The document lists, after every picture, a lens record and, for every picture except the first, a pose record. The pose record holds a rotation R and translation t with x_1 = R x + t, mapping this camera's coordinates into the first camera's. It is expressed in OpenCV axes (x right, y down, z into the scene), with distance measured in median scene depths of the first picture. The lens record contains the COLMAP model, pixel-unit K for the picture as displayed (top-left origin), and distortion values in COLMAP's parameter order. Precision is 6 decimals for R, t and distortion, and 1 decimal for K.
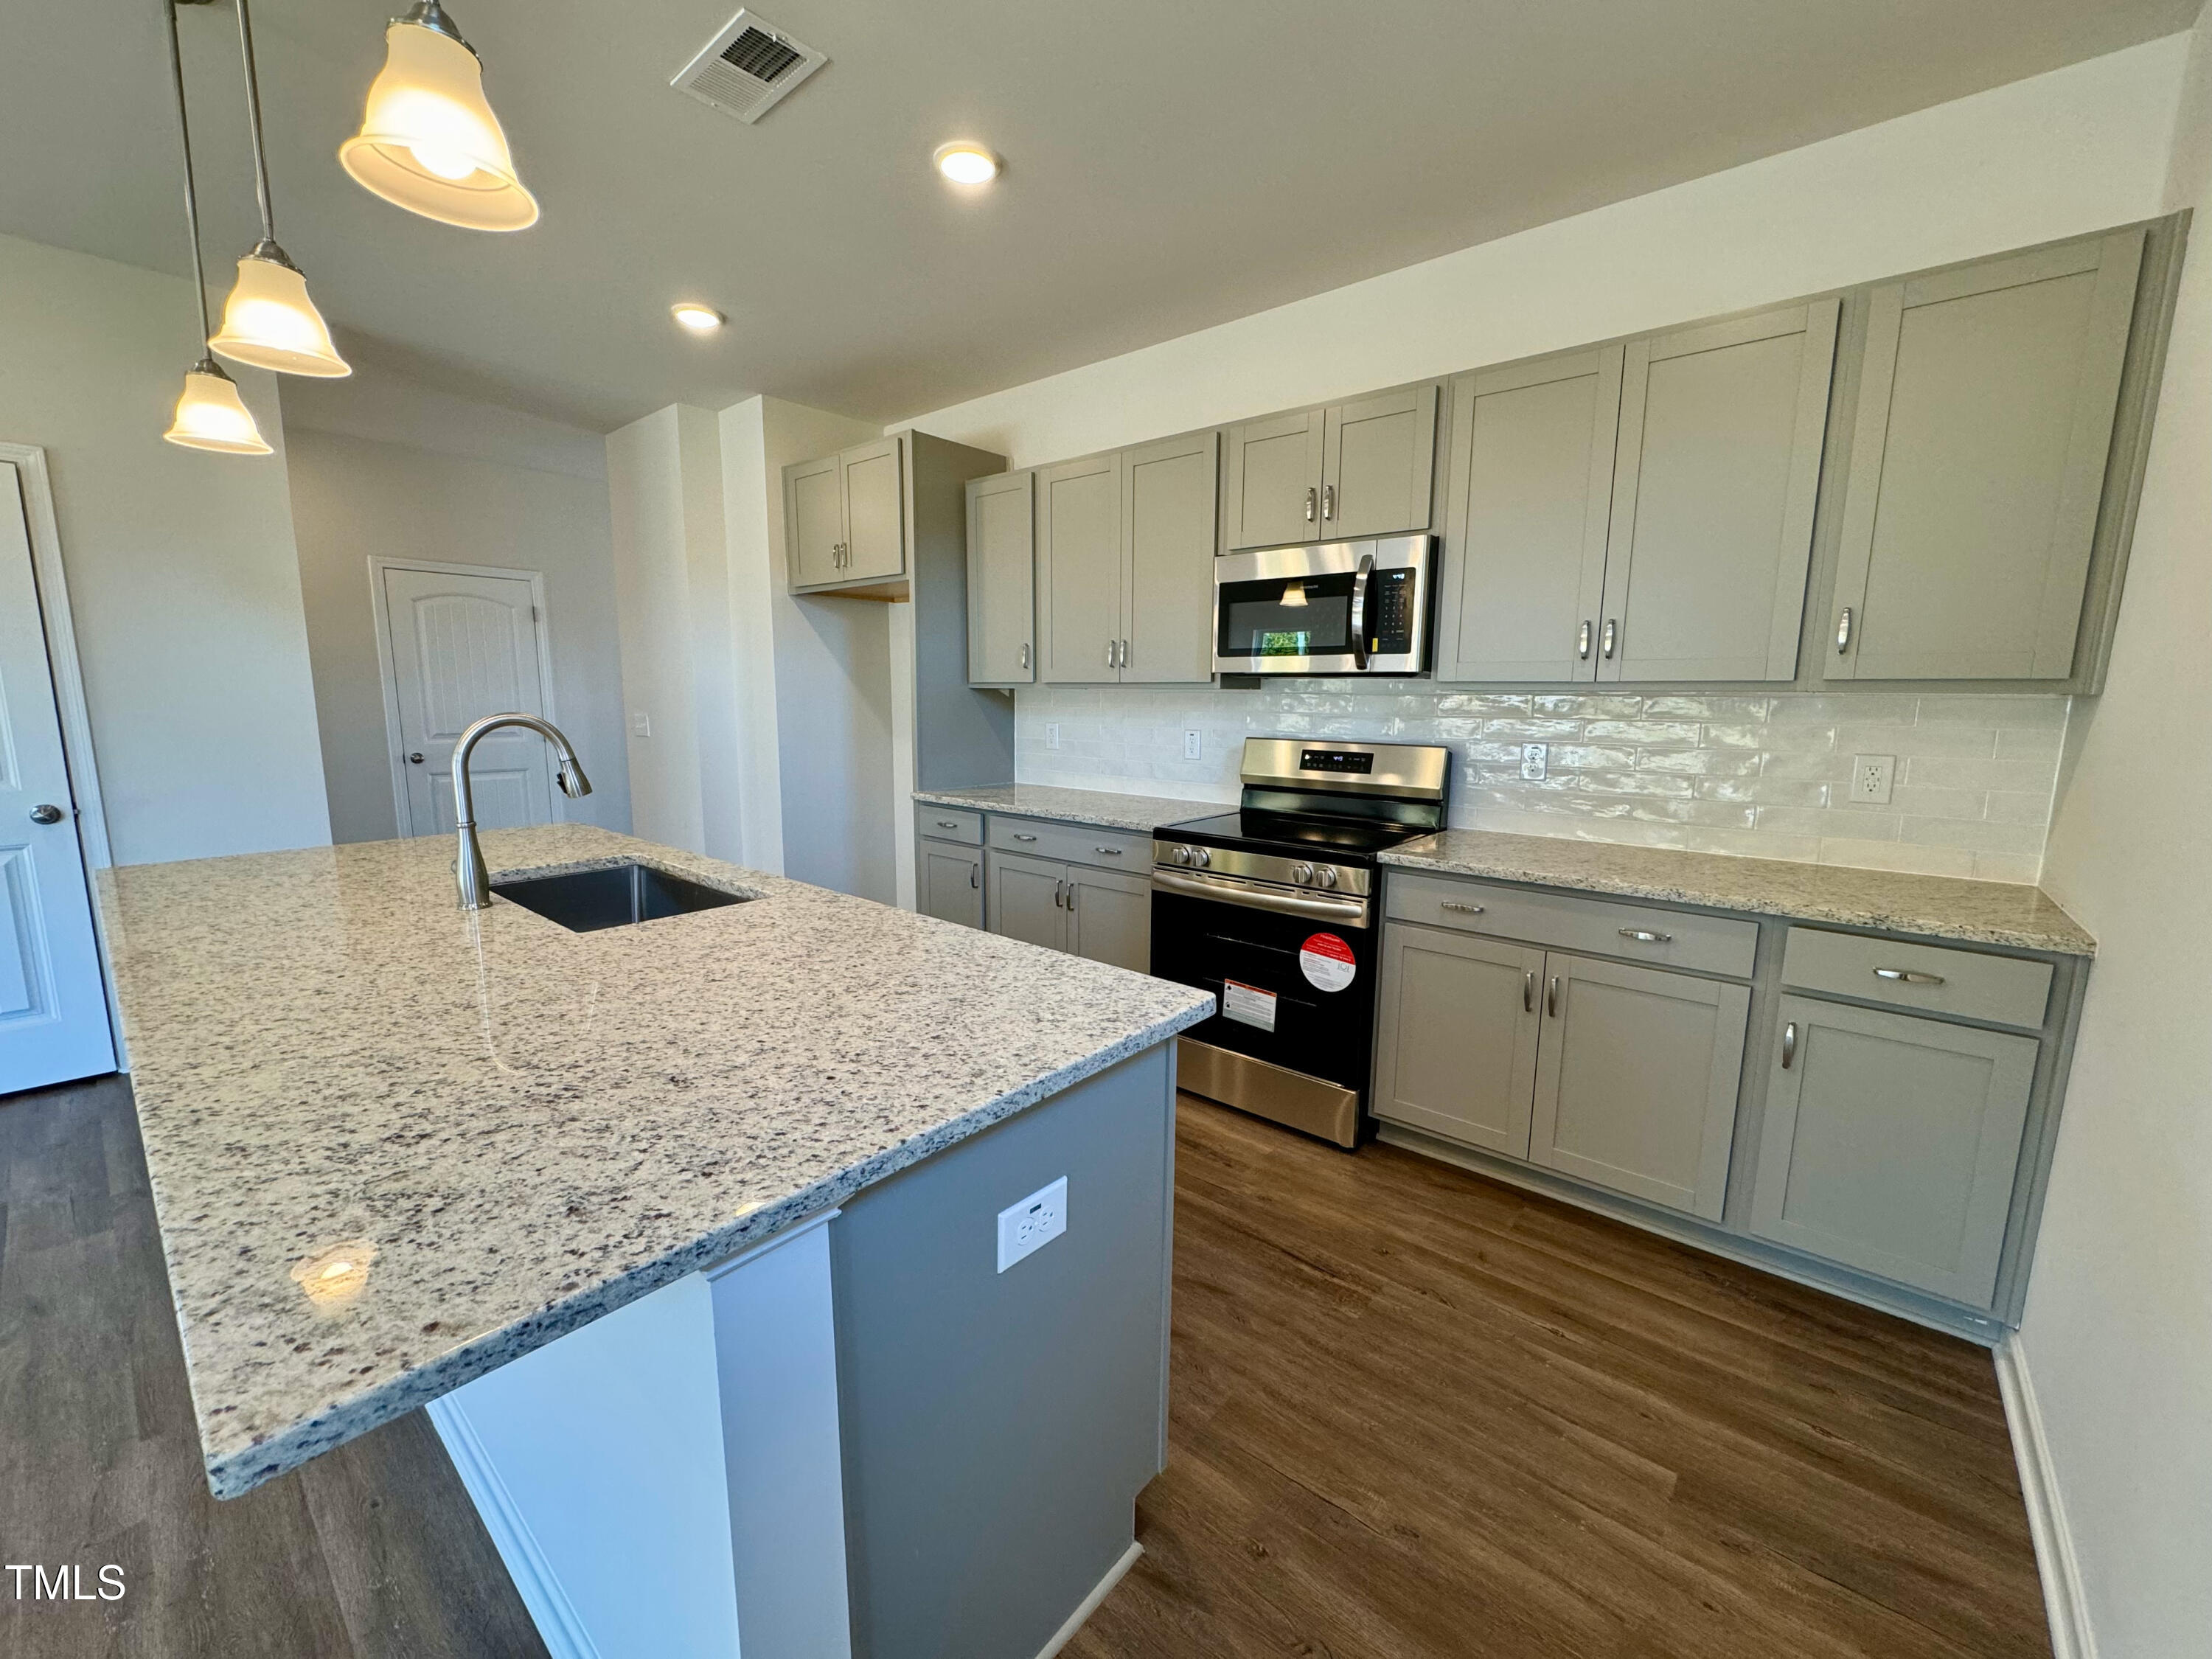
lens RADIAL K [[883.6, 0, 1105.4], [0, 883.6, 831.8], [0, 0, 1]] dist [-0.007155, 0.001500]
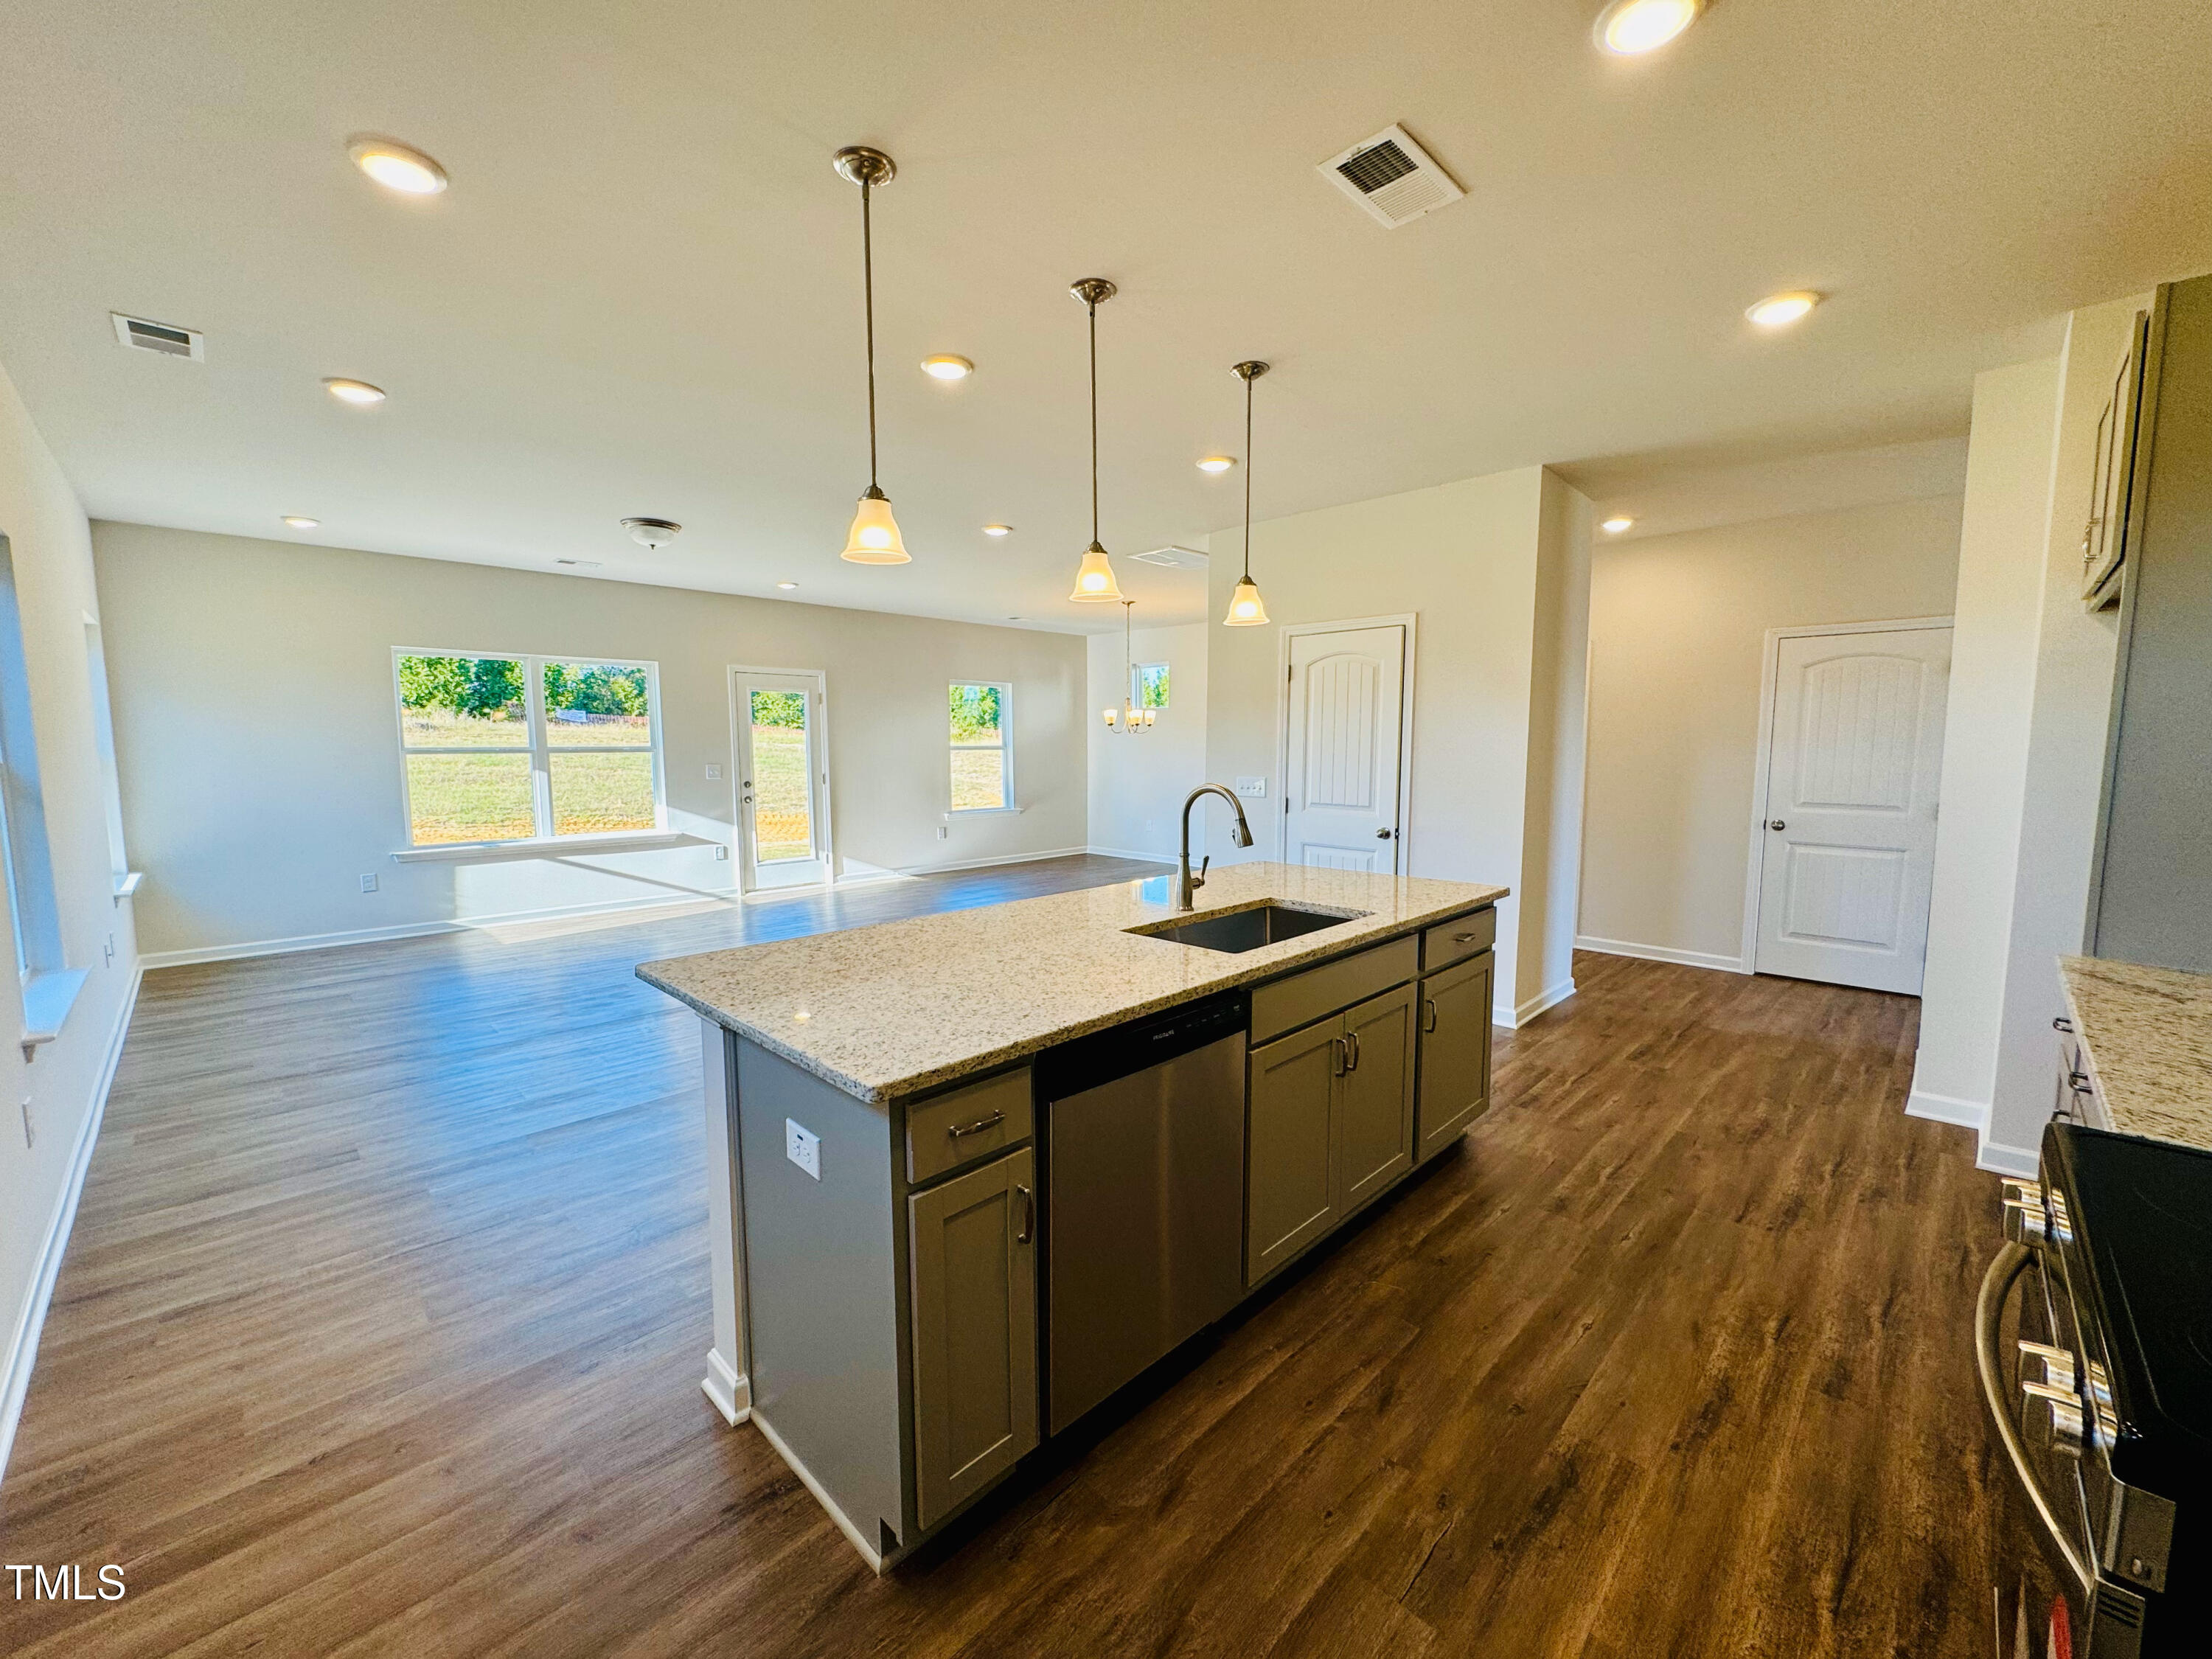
lens RADIAL K [[883.6, 0, 1101.6], [0, 883.6, 829.2], [0, 0, 1]] dist [-0.007155, 0.001500]
pose [[-0.088219, 0.087990, -0.992207, 0.545047], [-0.153631, 0.982970, 0.100830, -0.125180], [0.984182, 0.161329, -0.073199, 0.649283]]
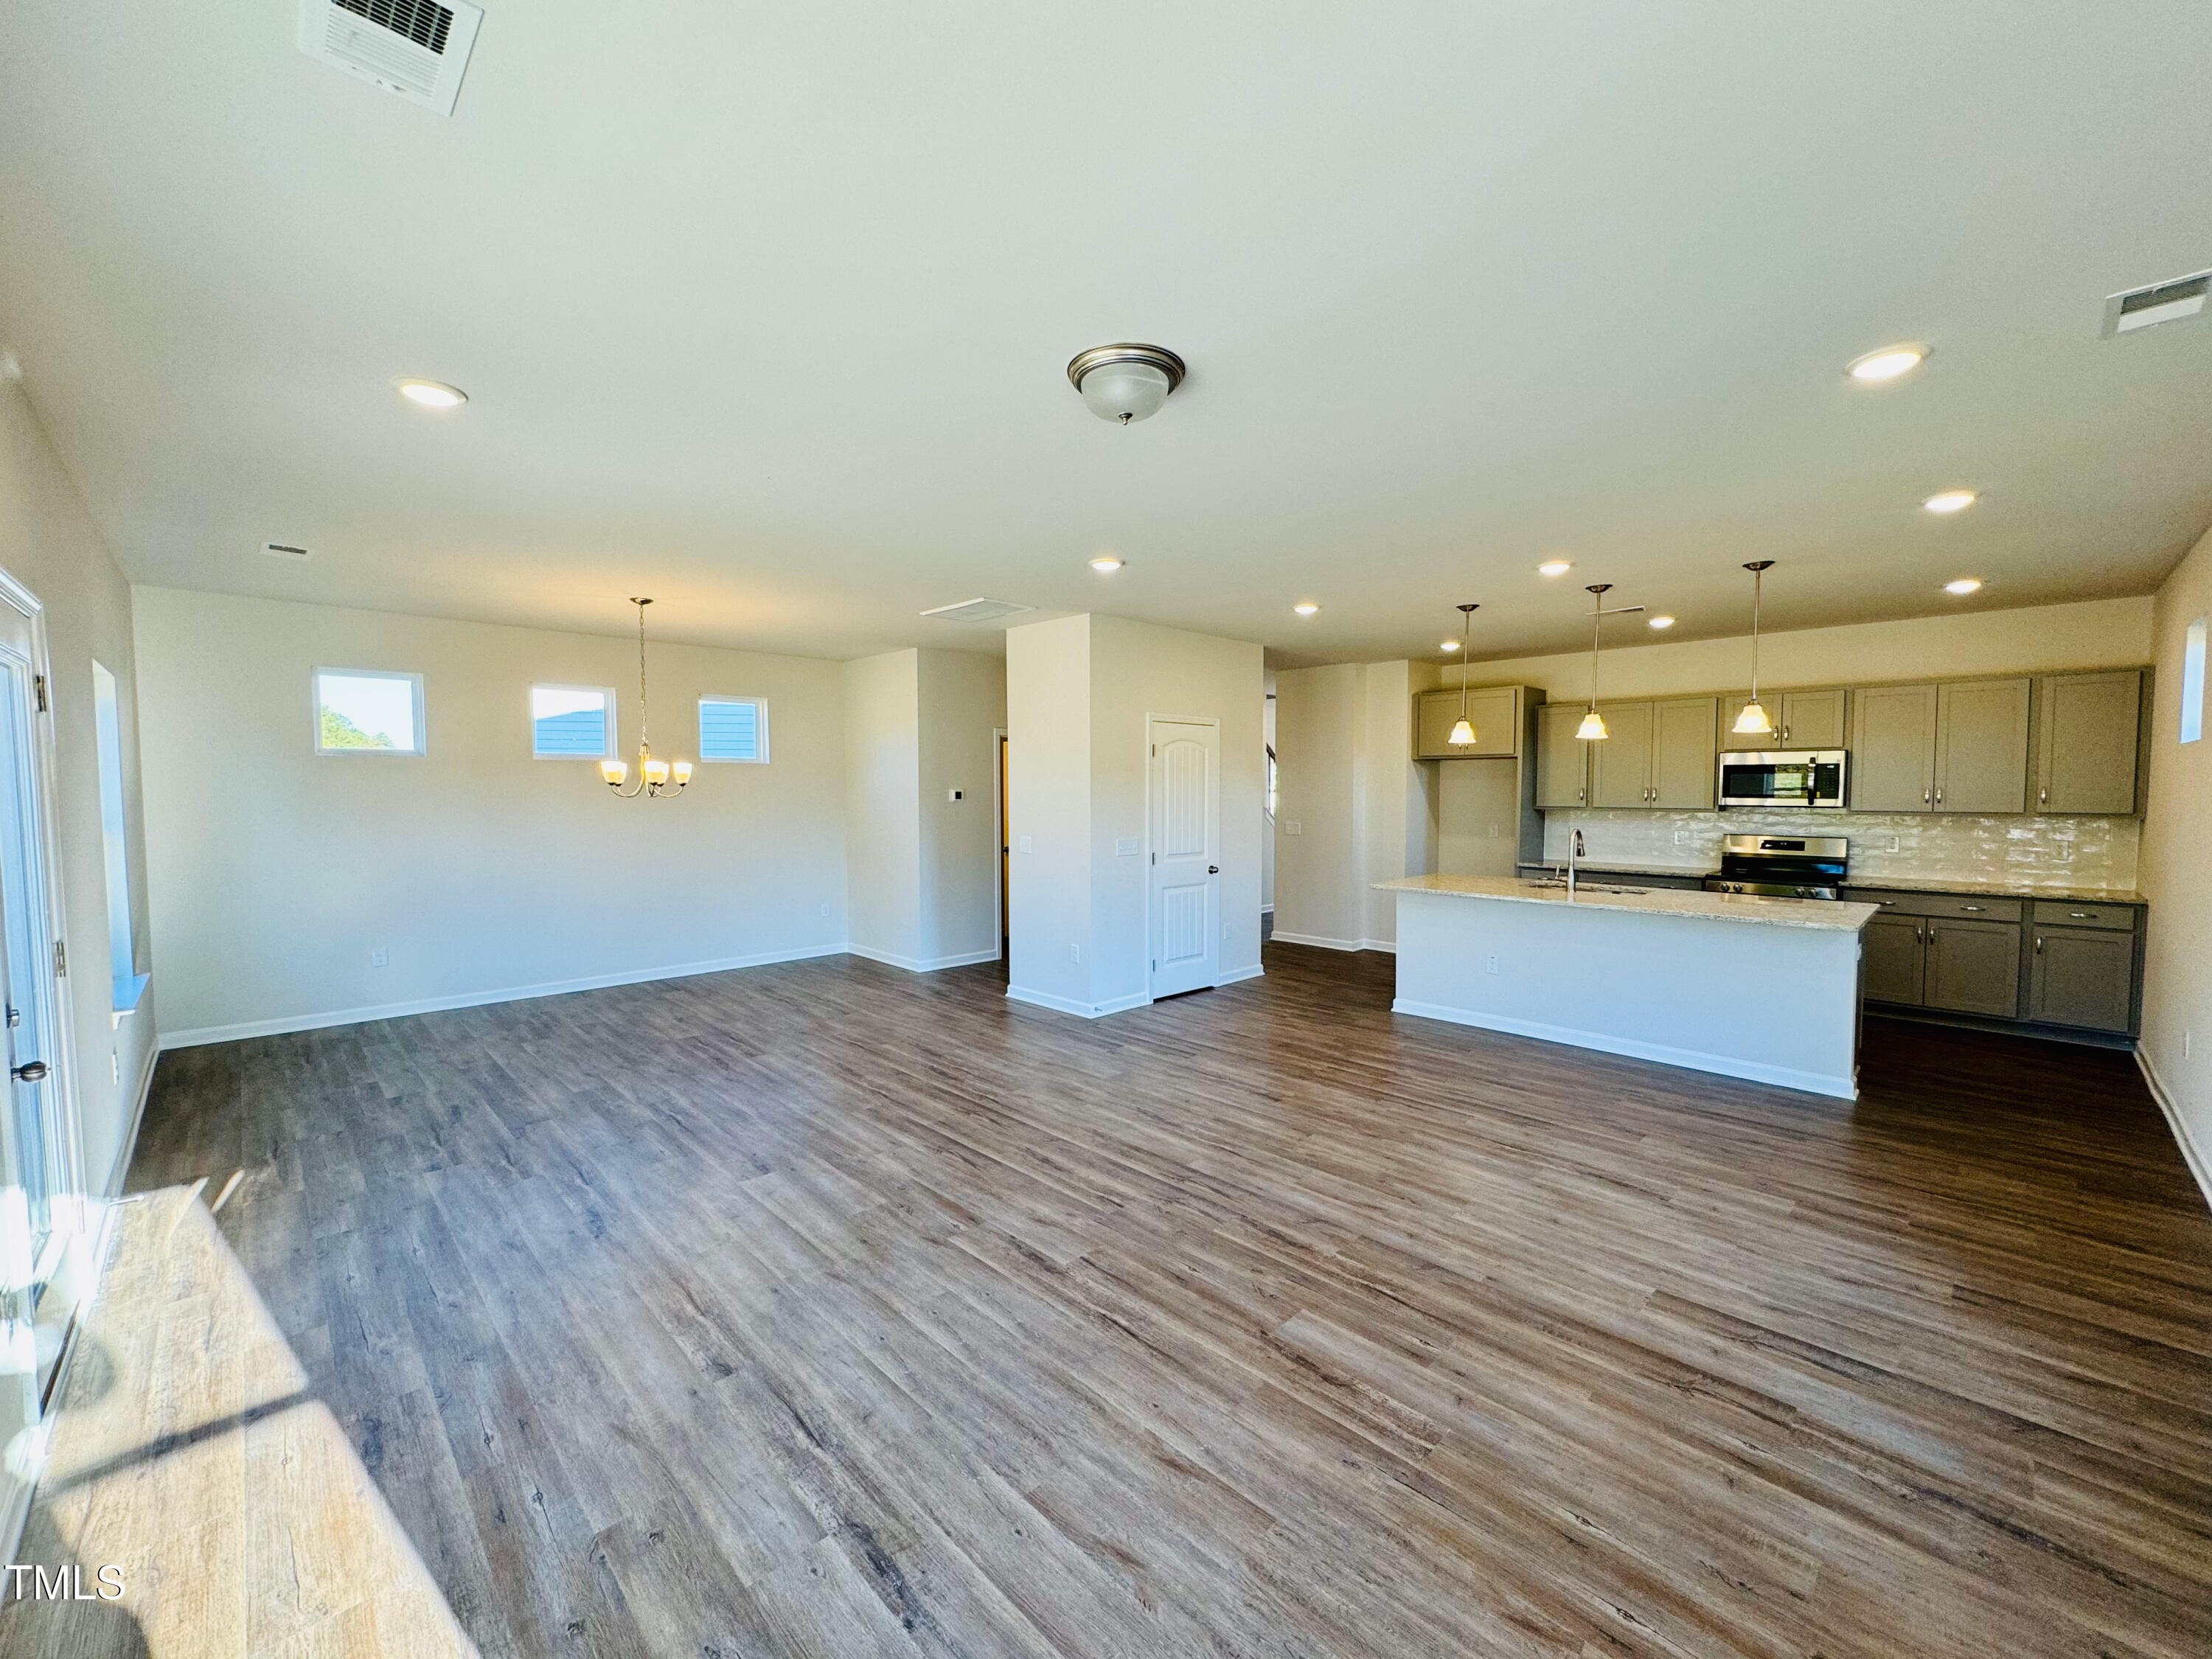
lens RADIAL K [[883.6, 0, 1098.1], [0, 883.6, 830.6], [0, 0, 1]] dist [-0.007155, 0.001500]
pose [[0.994534, -0.006308, -0.104224, -1.381894], [-0.004525, 0.994633, -0.103371, 0.134546], [0.104317, 0.103278, 0.989167, -1.529821]]
